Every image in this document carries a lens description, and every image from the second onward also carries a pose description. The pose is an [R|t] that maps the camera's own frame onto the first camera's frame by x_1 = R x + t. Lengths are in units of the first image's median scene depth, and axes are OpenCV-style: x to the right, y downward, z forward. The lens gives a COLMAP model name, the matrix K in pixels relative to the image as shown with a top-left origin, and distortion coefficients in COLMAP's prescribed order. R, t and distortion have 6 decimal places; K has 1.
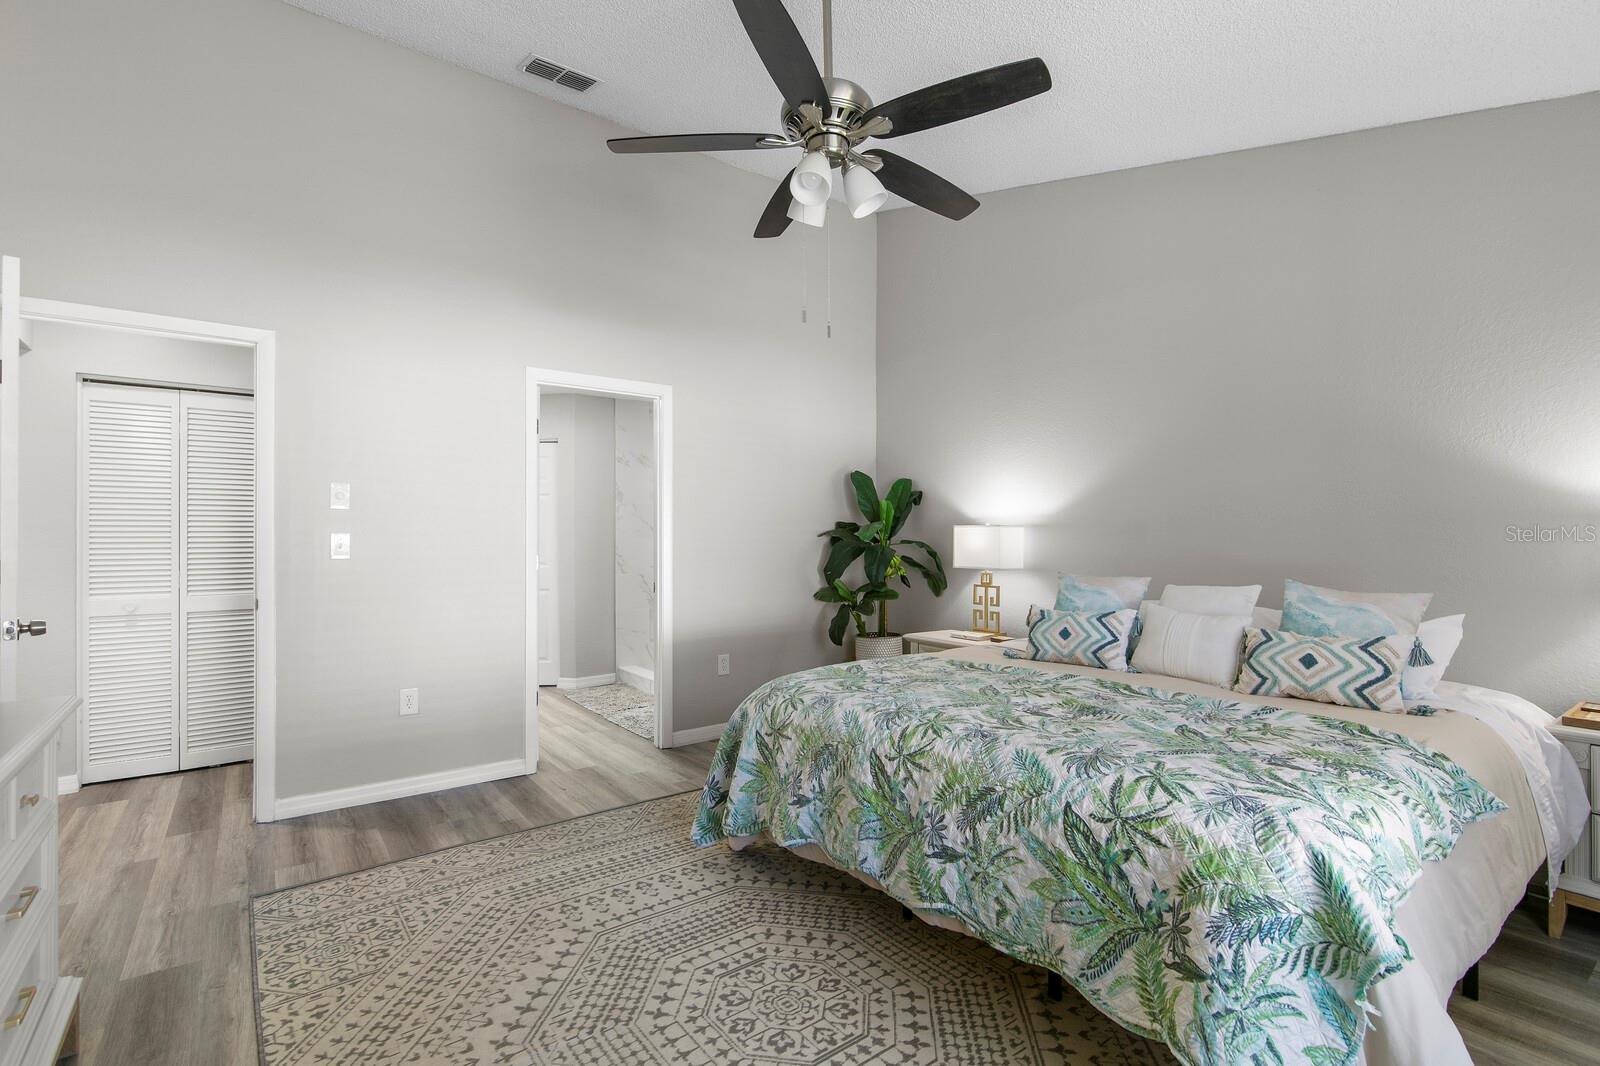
lens RADIAL K [[732.6, 0, 791.2], [0, 732.6, 539.9], [0, 0, 1]] dist [0.001741, 0.000198]
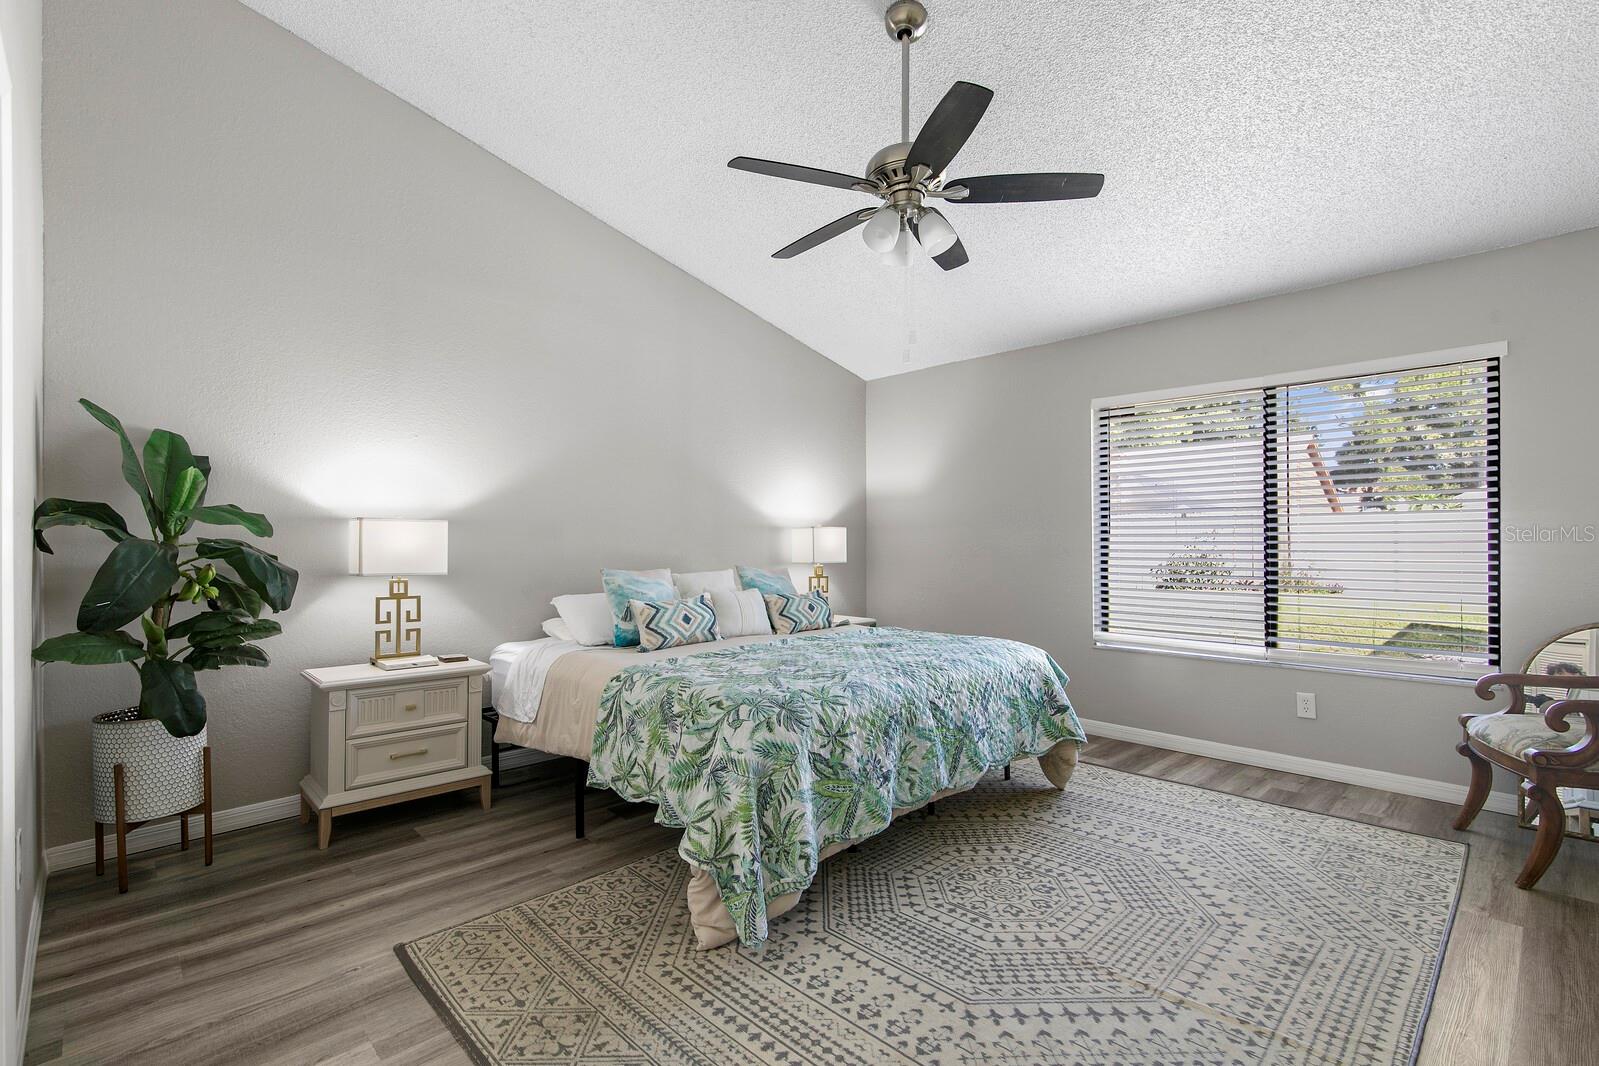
lens RADIAL K [[748.6, 0, 793.0], [0, 748.6, 542.5], [0, 0, 1]] dist [0.000263, 0.000114]
pose [[-0.135387, 0.000284, 0.990793, -1.143867], [0.001538, 0.999999, -0.000076, 0.011059], [-0.990792, 0.001513, -0.135388, 1.386423]]
